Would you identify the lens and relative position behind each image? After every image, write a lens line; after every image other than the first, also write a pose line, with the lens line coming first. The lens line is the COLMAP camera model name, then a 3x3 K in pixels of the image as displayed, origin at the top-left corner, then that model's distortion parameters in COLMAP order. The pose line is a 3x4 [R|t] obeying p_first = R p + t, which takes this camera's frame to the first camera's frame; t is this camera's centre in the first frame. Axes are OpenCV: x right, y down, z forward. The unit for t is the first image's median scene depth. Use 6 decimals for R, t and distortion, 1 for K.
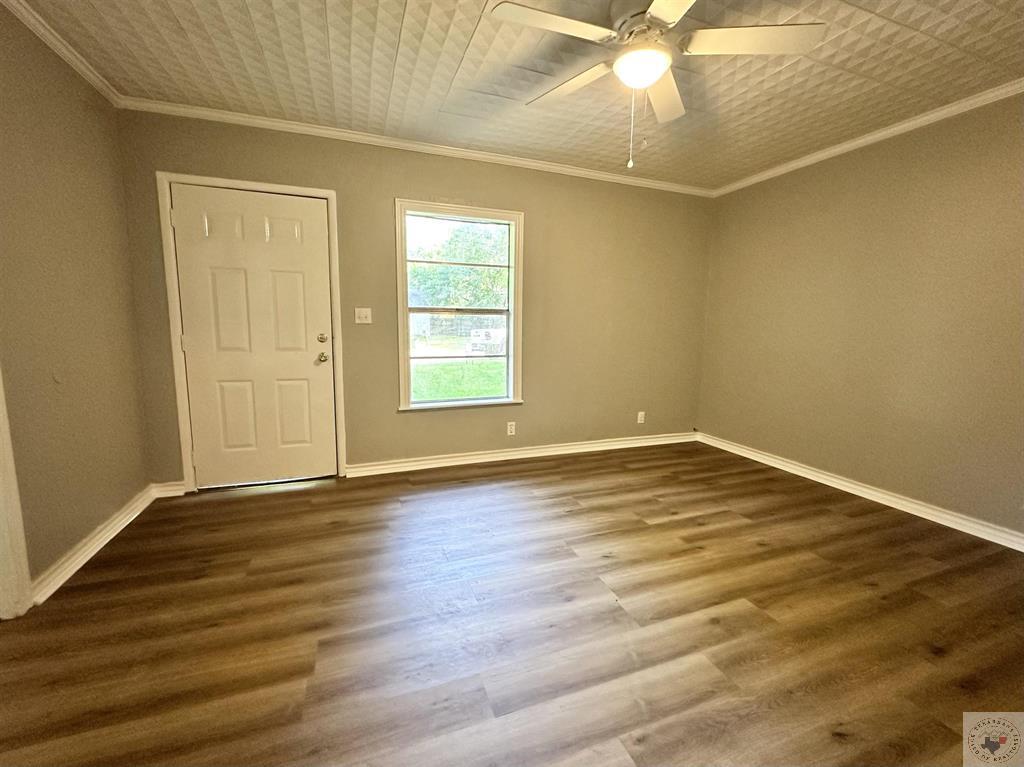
lens RADIAL K [[414.0, 0, 508.5], [0, 414.0, 383.4], [0, 0, 1]] dist [0.001231, 0.000223]
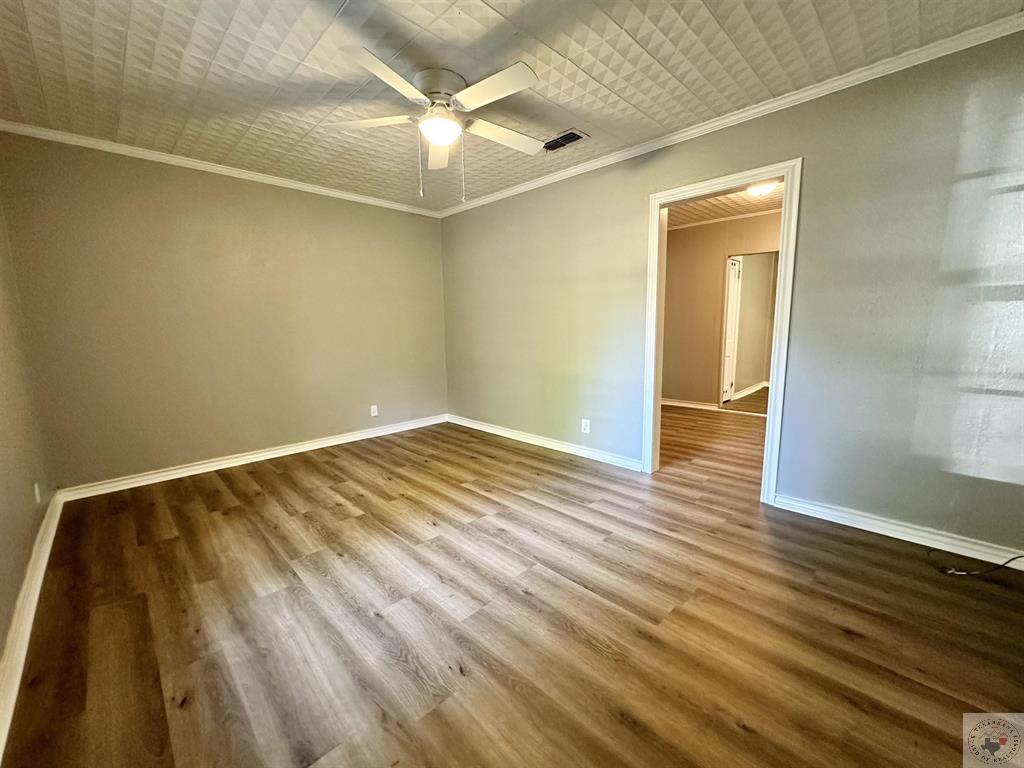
lens RADIAL K [[414.0, 0, 508.8], [0, 414.0, 381.0], [0, 0, 1]] dist [0.001231, 0.000223]
pose [[-0.386972, -0.135393, 0.912097, -0.715757], [0.142127, 0.968583, 0.204077, -0.151756], [-0.911072, 0.208606, -0.355571, 0.956013]]
